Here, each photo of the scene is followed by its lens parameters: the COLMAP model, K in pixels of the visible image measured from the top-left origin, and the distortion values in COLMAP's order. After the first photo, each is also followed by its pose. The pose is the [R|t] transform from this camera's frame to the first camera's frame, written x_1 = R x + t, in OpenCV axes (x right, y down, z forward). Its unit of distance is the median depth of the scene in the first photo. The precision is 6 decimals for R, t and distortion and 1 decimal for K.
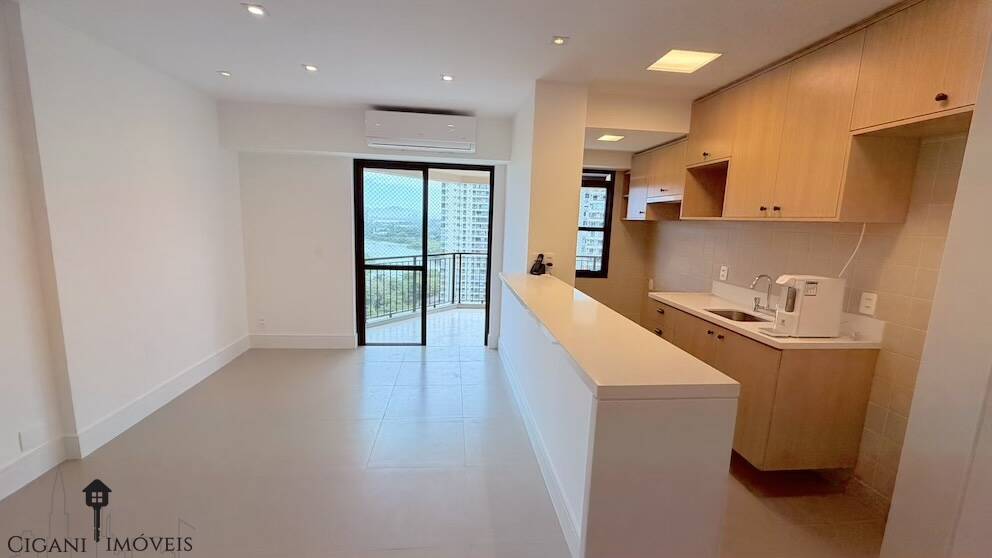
lens RADIAL K [[395.9, 0, 492.1], [0, 395.9, 279.5], [0, 0, 1]] dist [0.001027, -0.000324]
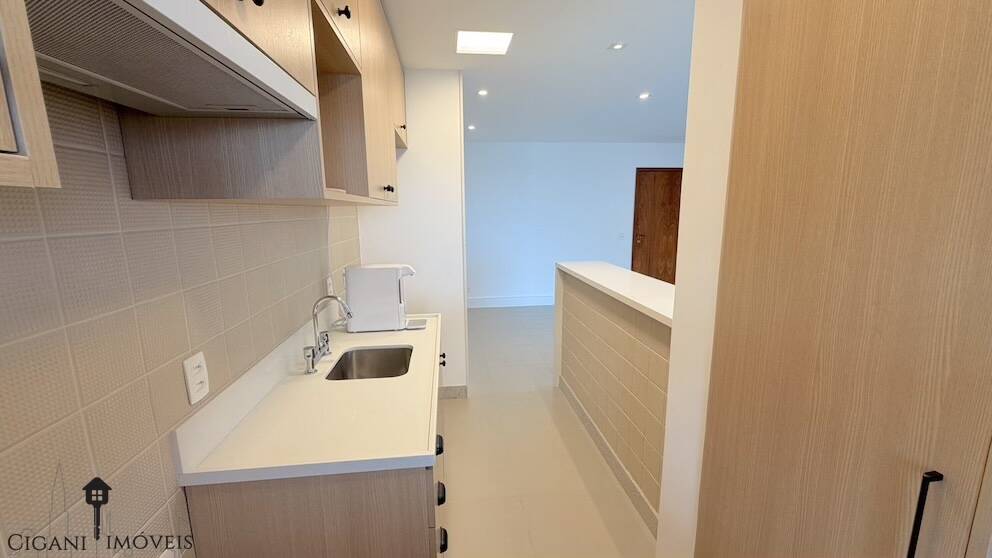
lens RADIAL K [[395.9, 0, 492.1], [0, 395.9, 279.5], [0, 0, 1]] dist [0.001027, -0.000324]
pose [[-0.999746, 0.022014, -0.004859, 0.339562], [0.019200, 0.944406, 0.328220, -0.177371], [0.011814, 0.328043, -0.944589, 1.216208]]
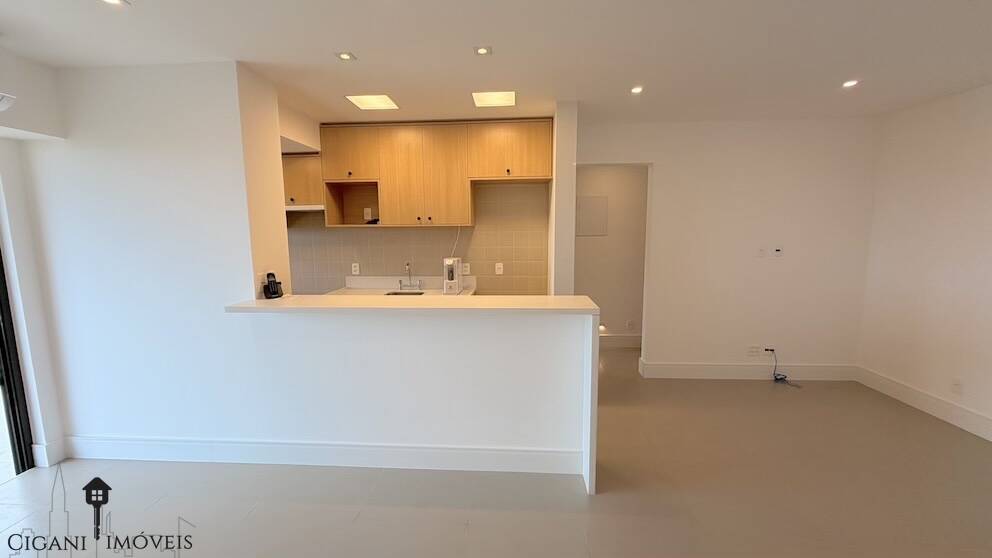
lens RADIAL K [[395.9, 0, 492.1], [0, 395.9, 279.5], [0, 0, 1]] dist [0.001027, -0.000324]
pose [[0.173676, -0.160501, 0.971636, -0.536364], [0.165122, 0.977408, 0.131939, -0.073321], [-0.970861, 0.137524, 0.196255, 0.326273]]
